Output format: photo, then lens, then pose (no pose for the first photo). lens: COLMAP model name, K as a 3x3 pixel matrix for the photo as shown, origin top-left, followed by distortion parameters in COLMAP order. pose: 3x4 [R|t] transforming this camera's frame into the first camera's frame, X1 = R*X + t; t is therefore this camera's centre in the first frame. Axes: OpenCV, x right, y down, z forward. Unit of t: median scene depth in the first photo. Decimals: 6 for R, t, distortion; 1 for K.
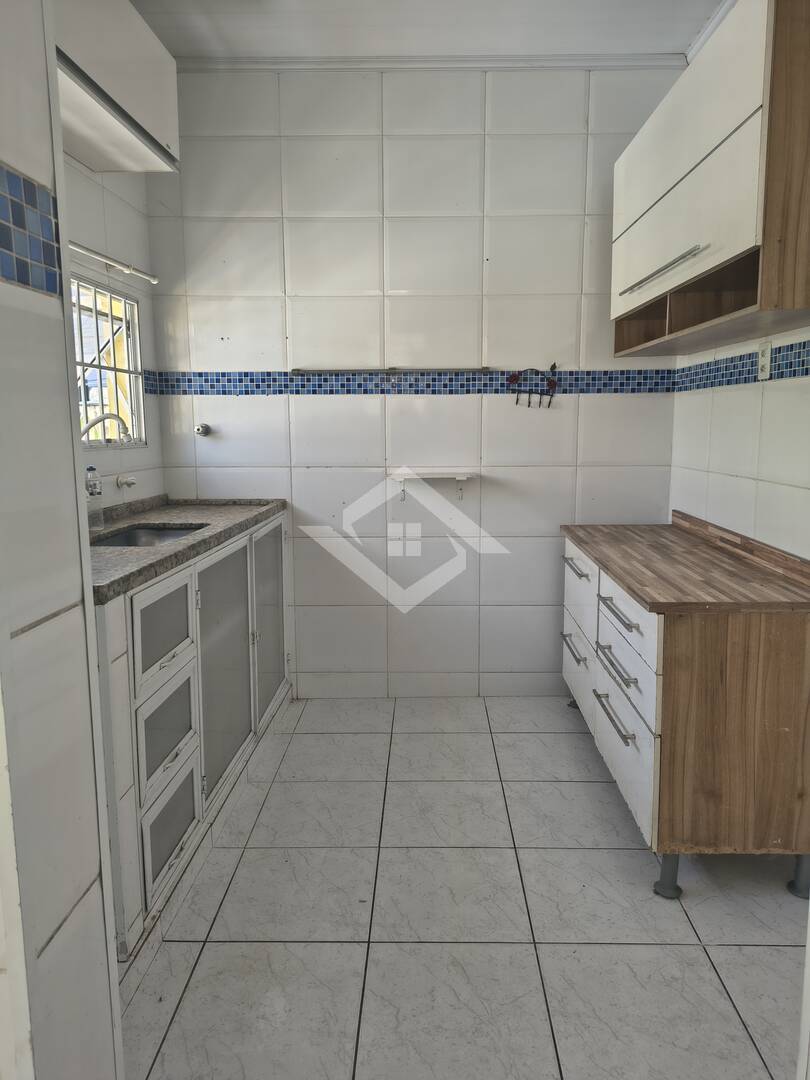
lens RADIAL K [[744.8, 0, 406.3], [0, 744.8, 539.3], [0, 0, 1]] dist [0.043455, -0.049429]
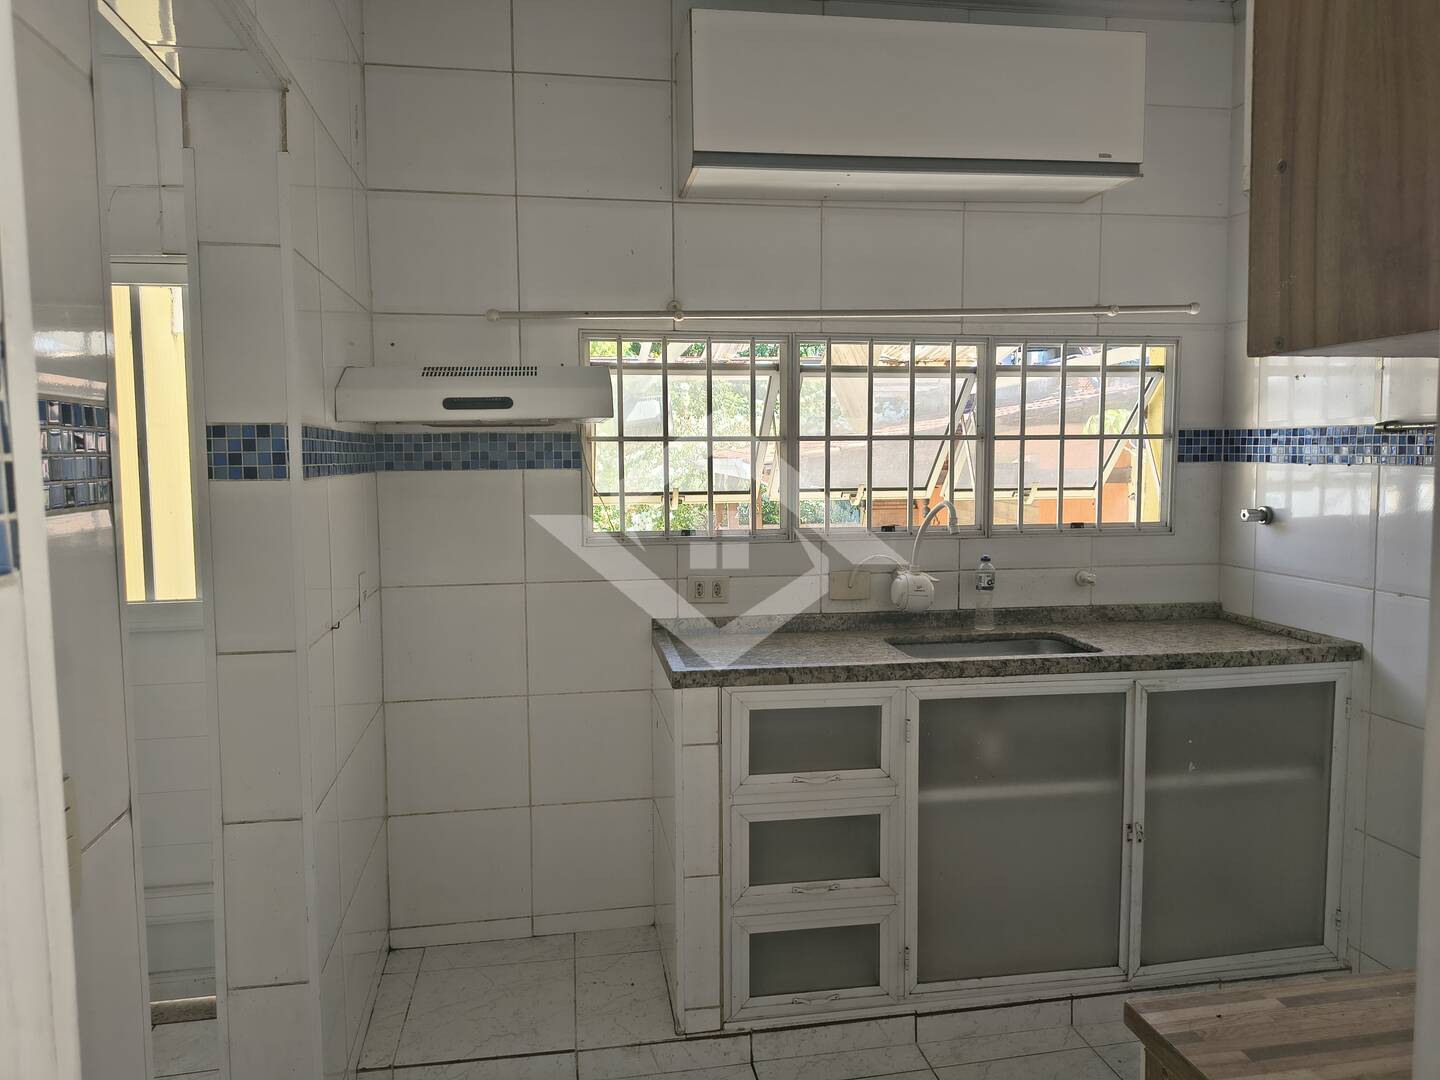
lens RADIAL K [[993.0, 0, 718.6], [0, 993.0, 526.4], [0, 0, 1]] dist [0.043455, -0.049429]
pose [[0.207574, 0.080269, -0.974921, 0.578056], [-0.144922, 0.988153, 0.050503, -0.132549], [0.967425, 0.130804, 0.216747, 0.411264]]
